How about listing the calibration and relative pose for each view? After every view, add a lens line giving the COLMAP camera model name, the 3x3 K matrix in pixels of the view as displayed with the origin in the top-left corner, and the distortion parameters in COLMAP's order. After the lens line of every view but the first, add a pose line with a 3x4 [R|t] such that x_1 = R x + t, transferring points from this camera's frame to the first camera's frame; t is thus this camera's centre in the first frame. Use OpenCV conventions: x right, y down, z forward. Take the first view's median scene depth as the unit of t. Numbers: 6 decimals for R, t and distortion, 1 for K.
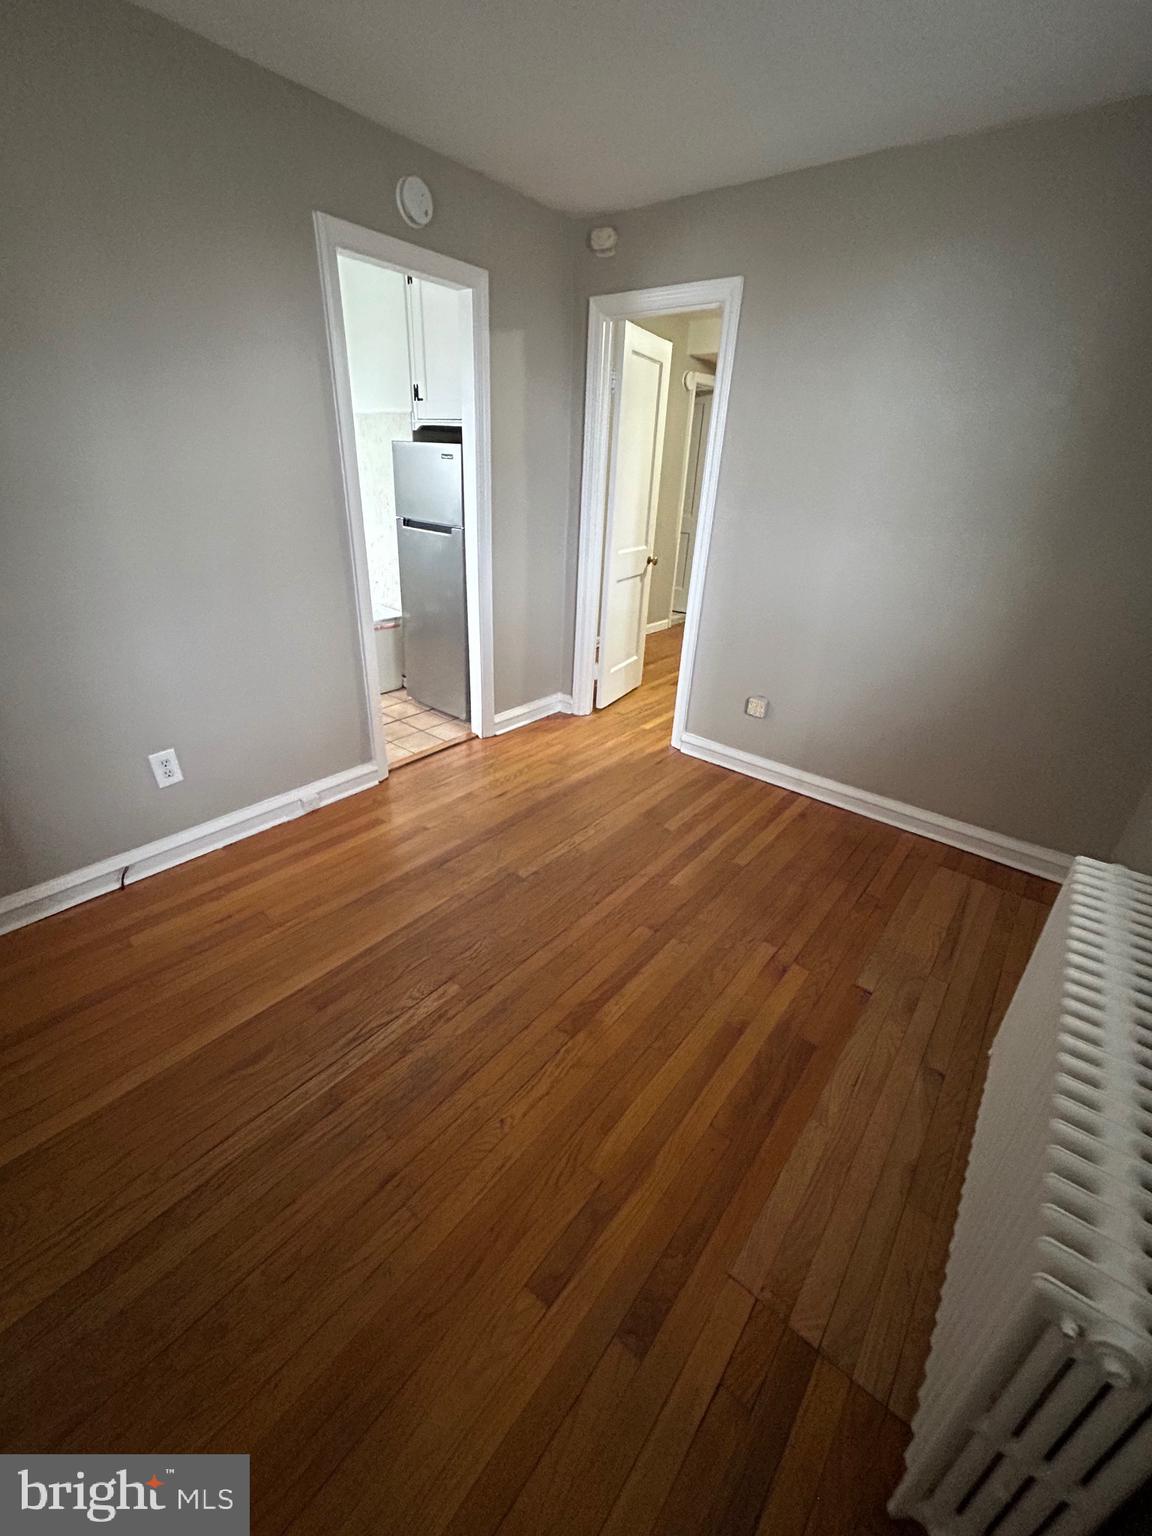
lens RADIAL K [[624.7, 0, 572.7], [0, 624.7, 764.2], [0, 0, 1]] dist [0.000075, 0.000087]
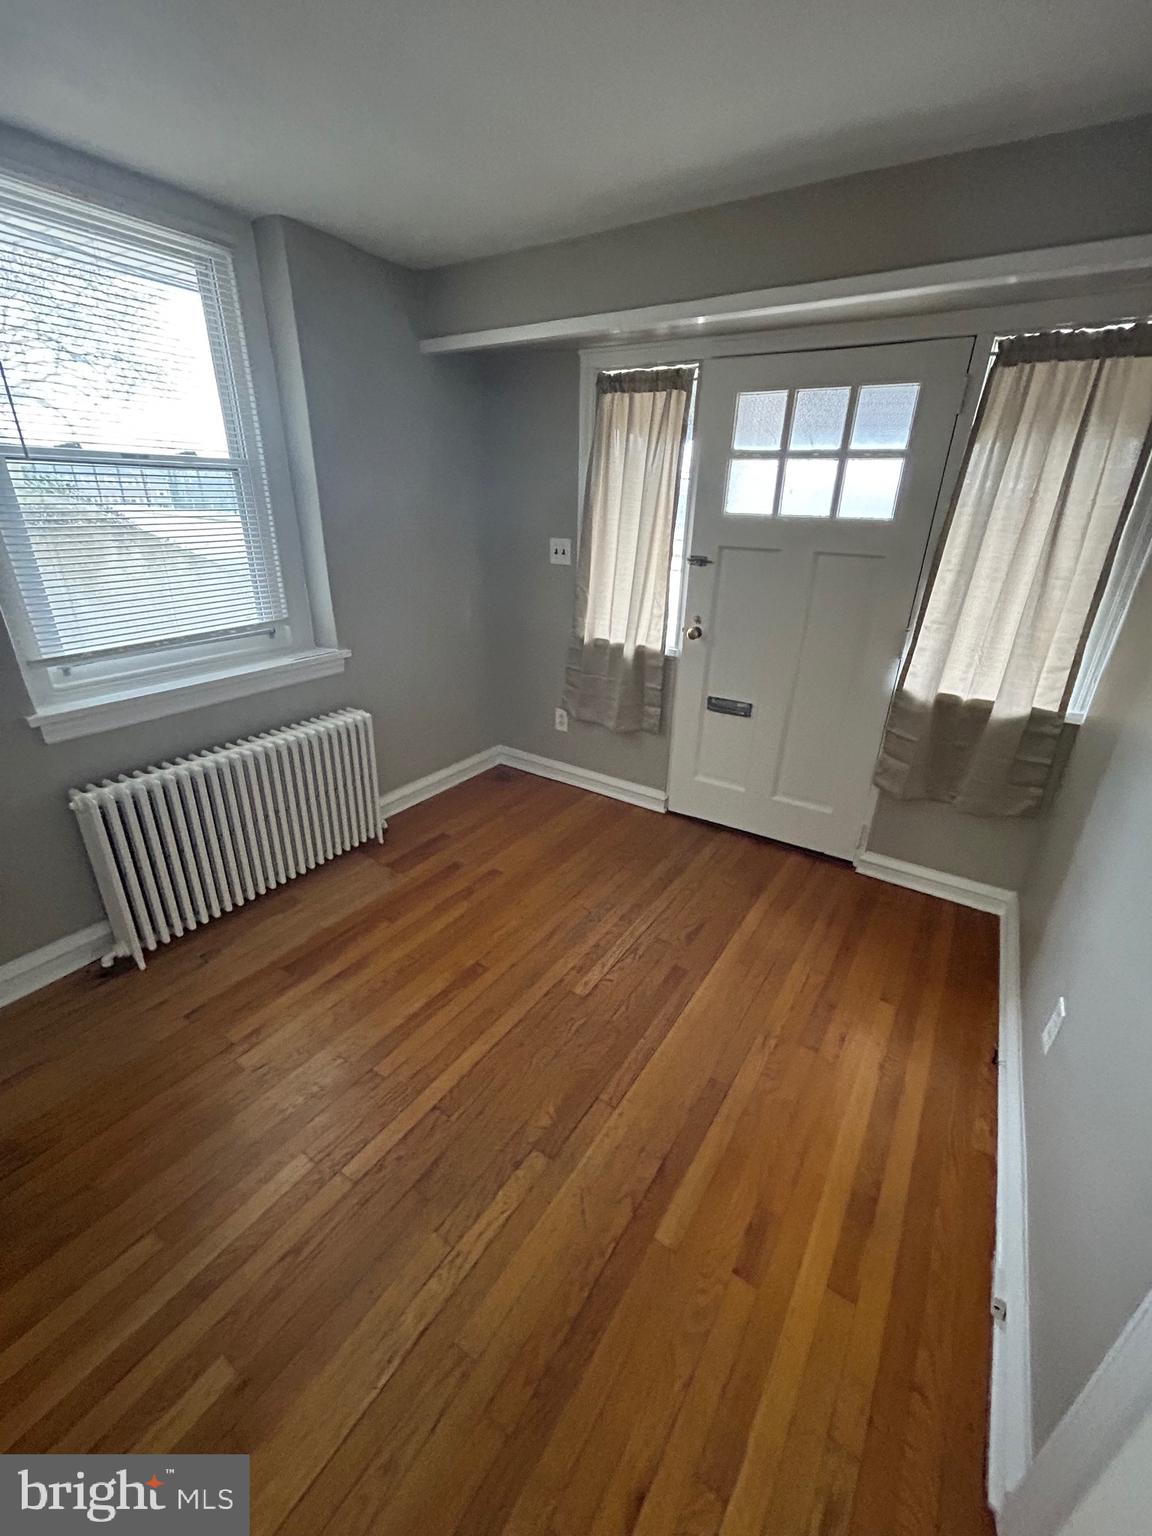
lens RADIAL K [[624.7, 0, 571.2], [0, 624.7, 762.9], [0, 0, 1]] dist [0.000075, 0.000087]
pose [[-0.993908, -0.021270, -0.108137, -0.045092], [-0.095533, 0.655507, 0.749122, -0.764654], [0.054950, 0.754889, -0.653546, 1.426654]]
